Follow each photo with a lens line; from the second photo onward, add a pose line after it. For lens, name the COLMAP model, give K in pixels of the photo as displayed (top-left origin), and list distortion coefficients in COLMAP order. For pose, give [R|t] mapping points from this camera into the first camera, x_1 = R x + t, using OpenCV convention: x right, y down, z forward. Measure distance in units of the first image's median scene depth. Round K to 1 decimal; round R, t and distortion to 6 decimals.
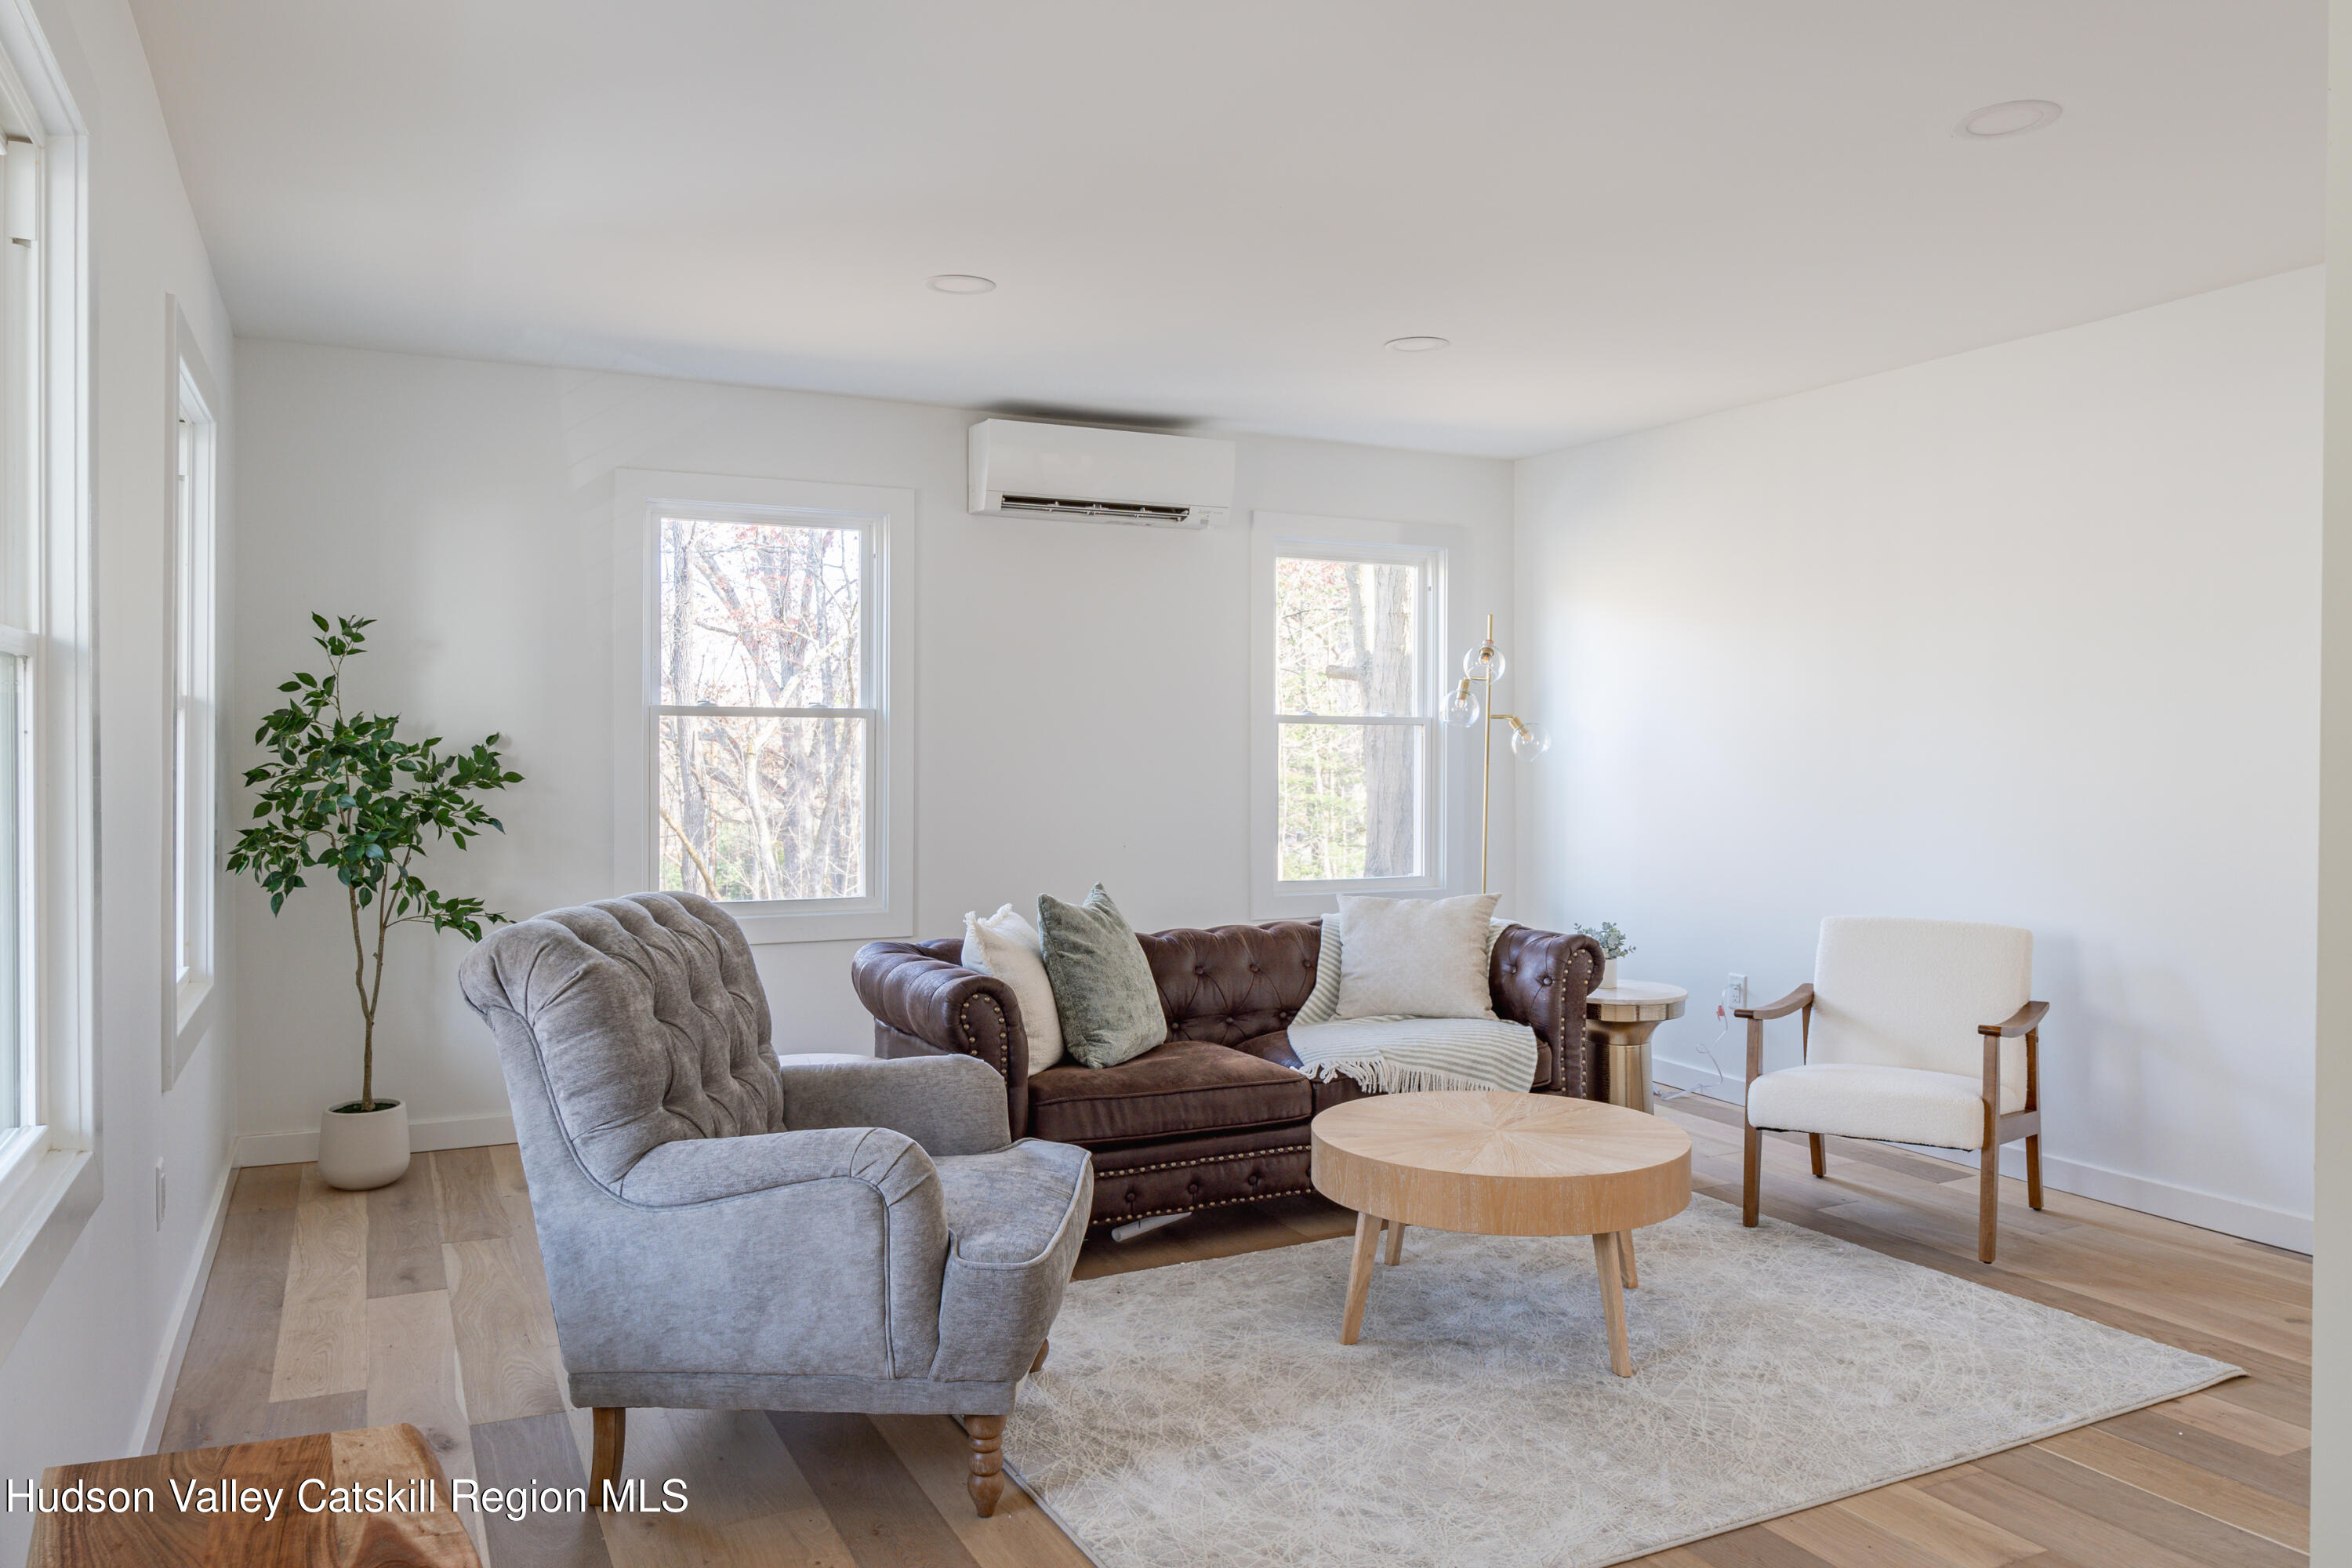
lens RADIAL K [[1654.3, 0, 1222.1], [0, 1654.3, 778.2], [0, 0, 1]] dist [-0.001363, 0.003114]
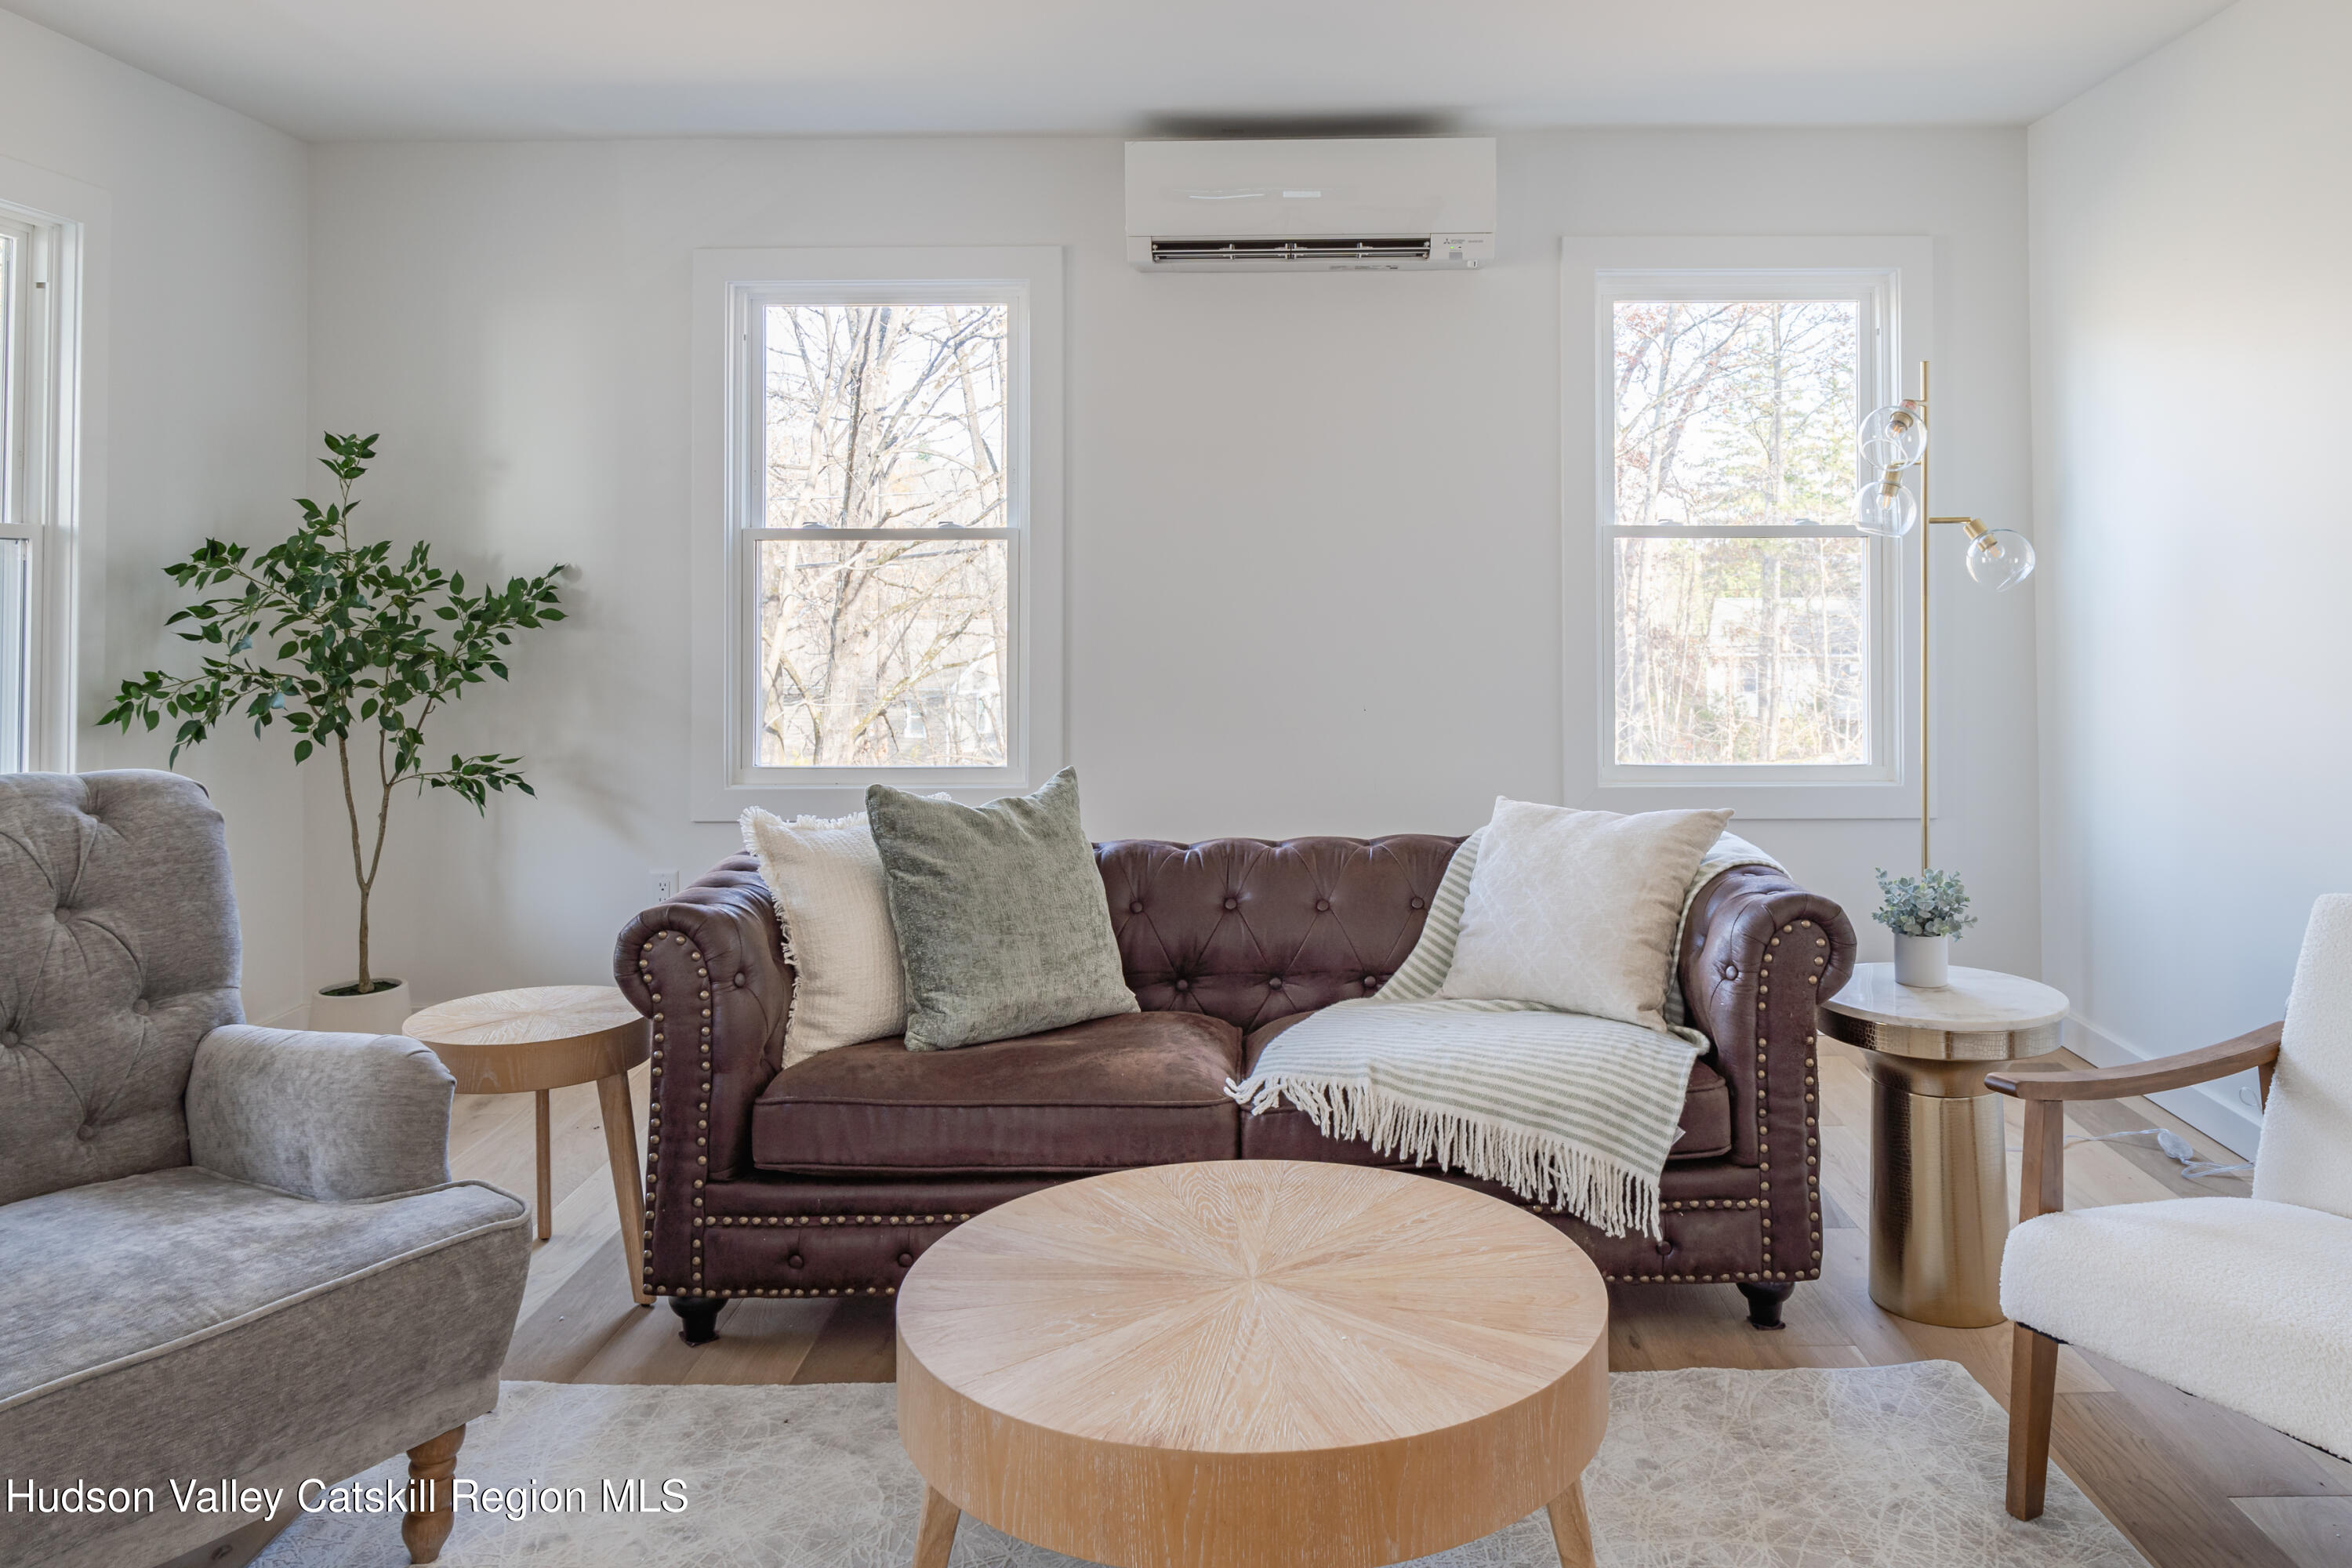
lens RADIAL K [[1748.8, 0, 1293.7], [0, 1748.8, 547.9], [0, 0, 1]] dist [0.000316, 0.000538]
pose [[0.884197, -0.016886, -0.466809, 0.464187], [-0.000818, 0.999289, -0.037696, -0.001818], [0.467114, 0.033713, 0.883554, 0.517934]]
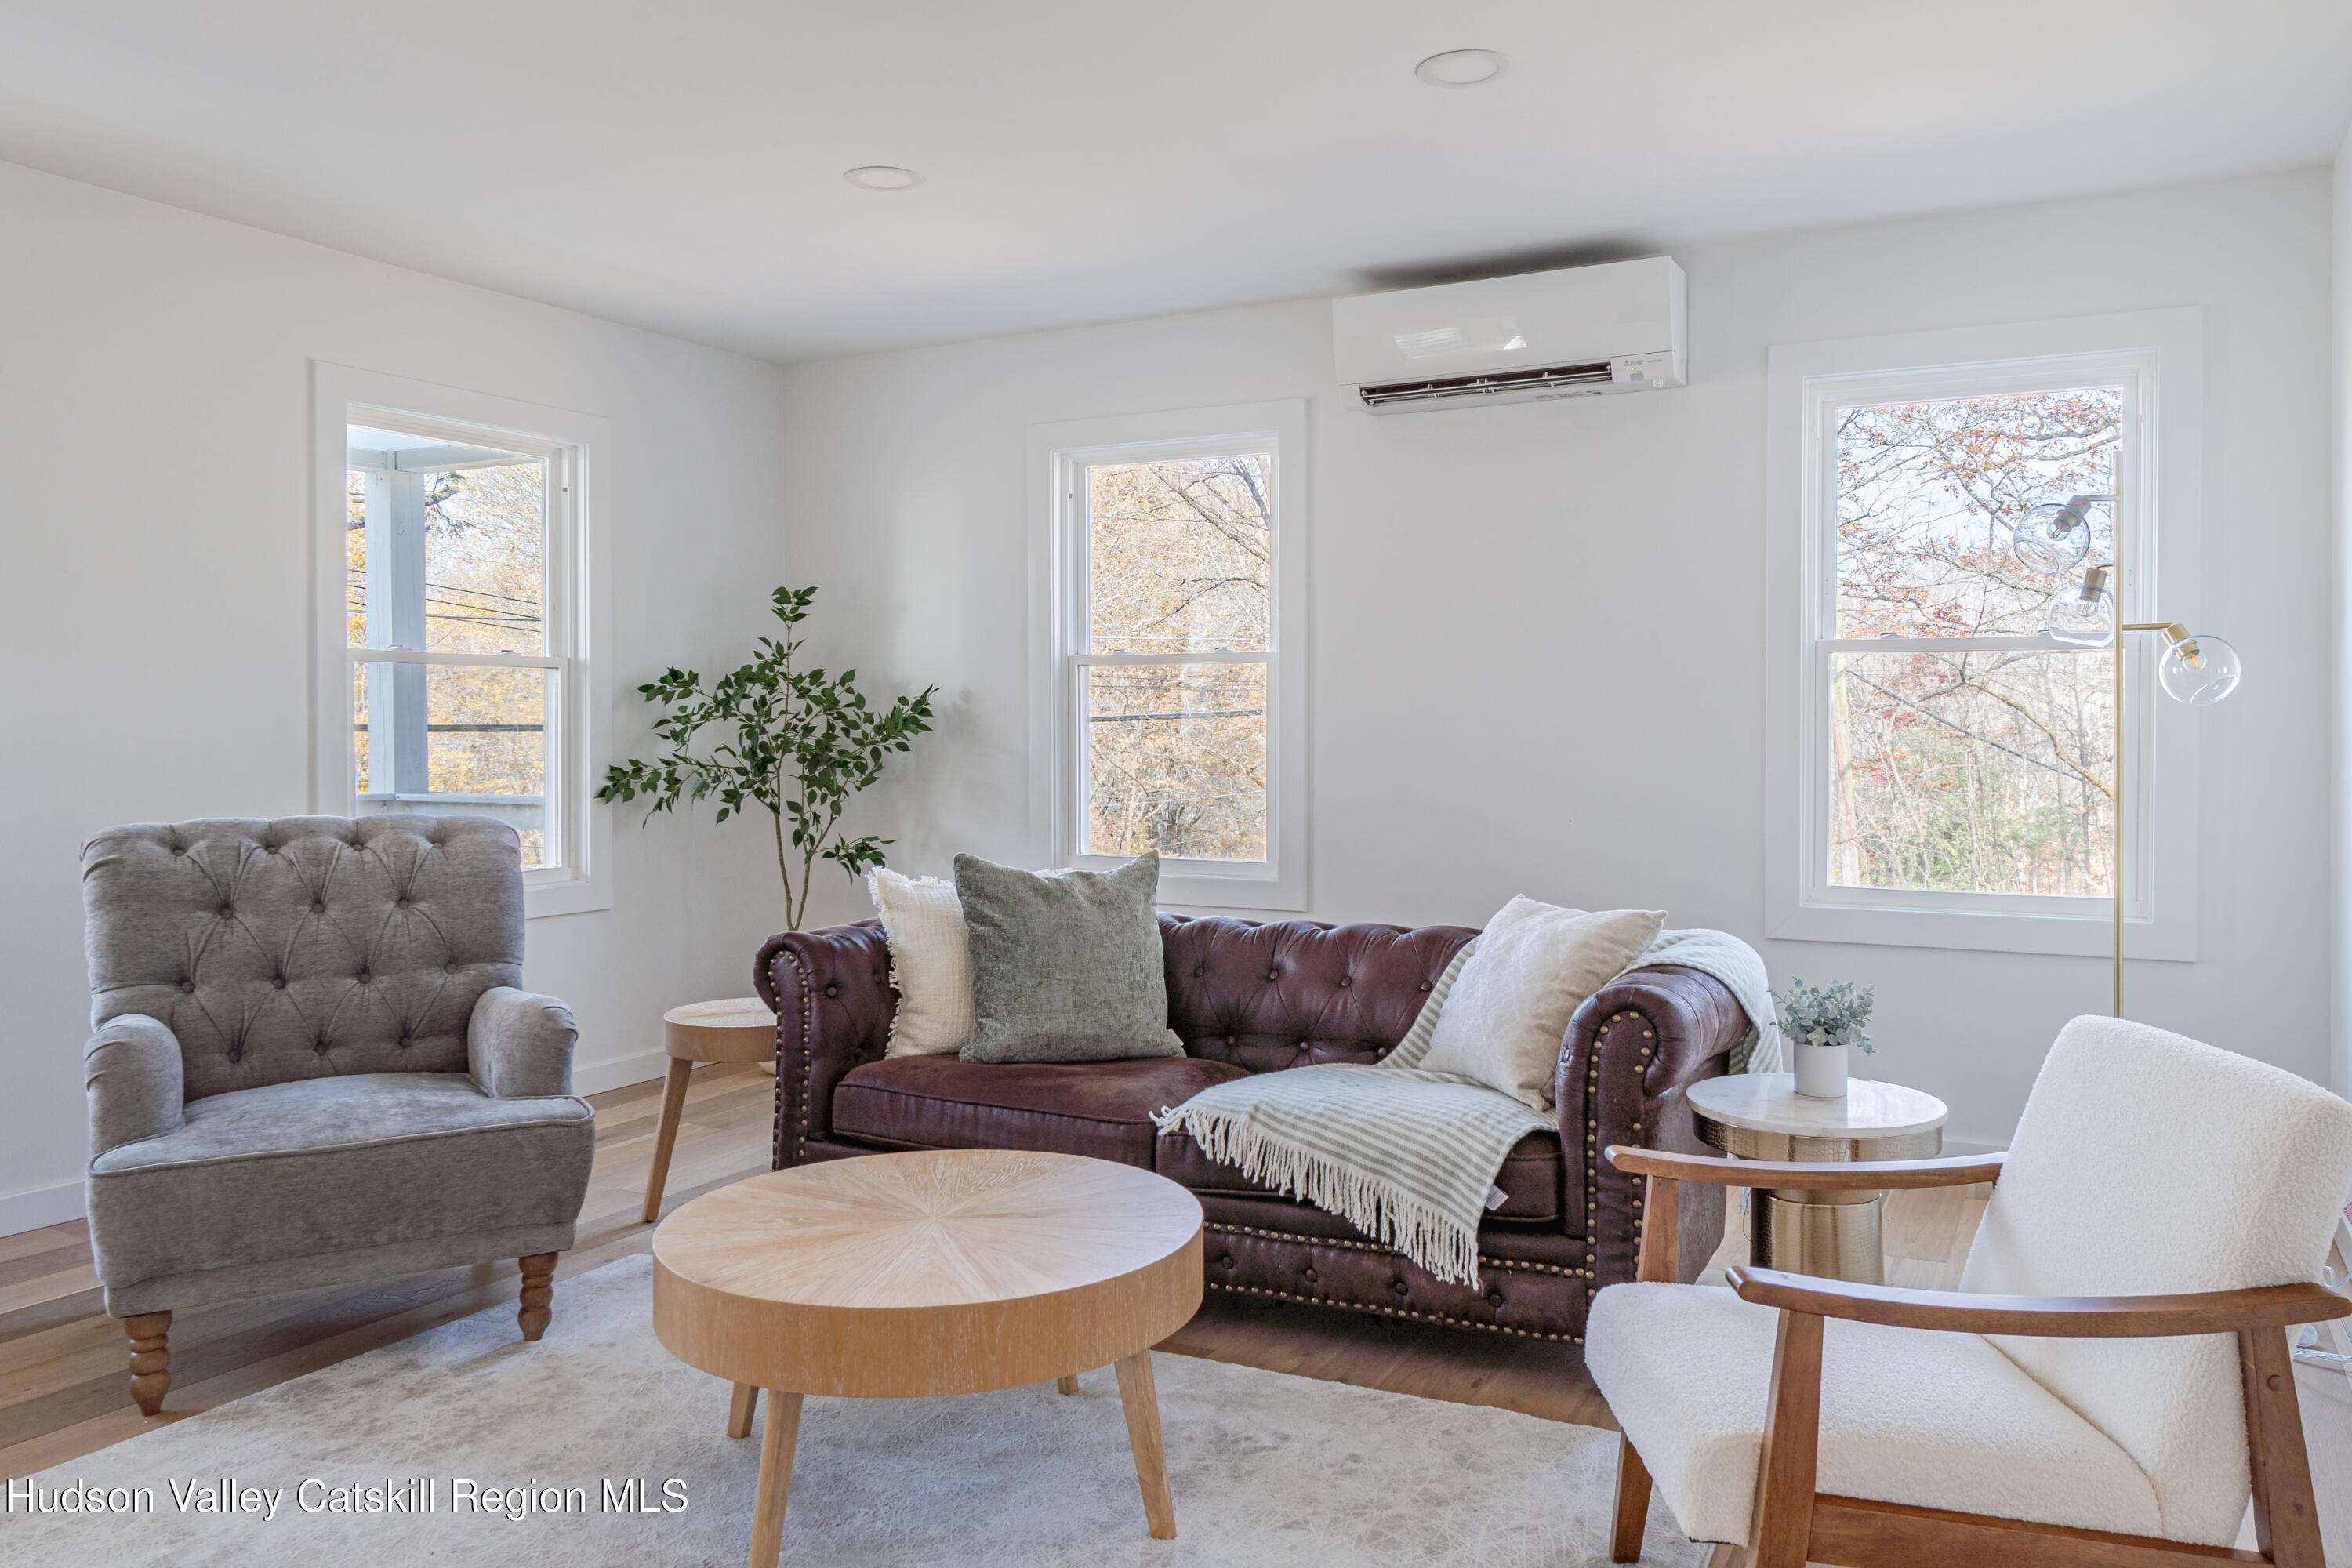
lens RADIAL K [[1763.6, 0, 1231.8], [0, 1763.6, 732.7], [0, 0, 1]] dist [0.004115, -0.000757]
pose [[0.566458, 0.001234, -0.824090, 0.881364], [-0.011432, 0.999914, -0.006360, 0.012670], [0.824012, 0.013023, 0.566423, 0.705410]]
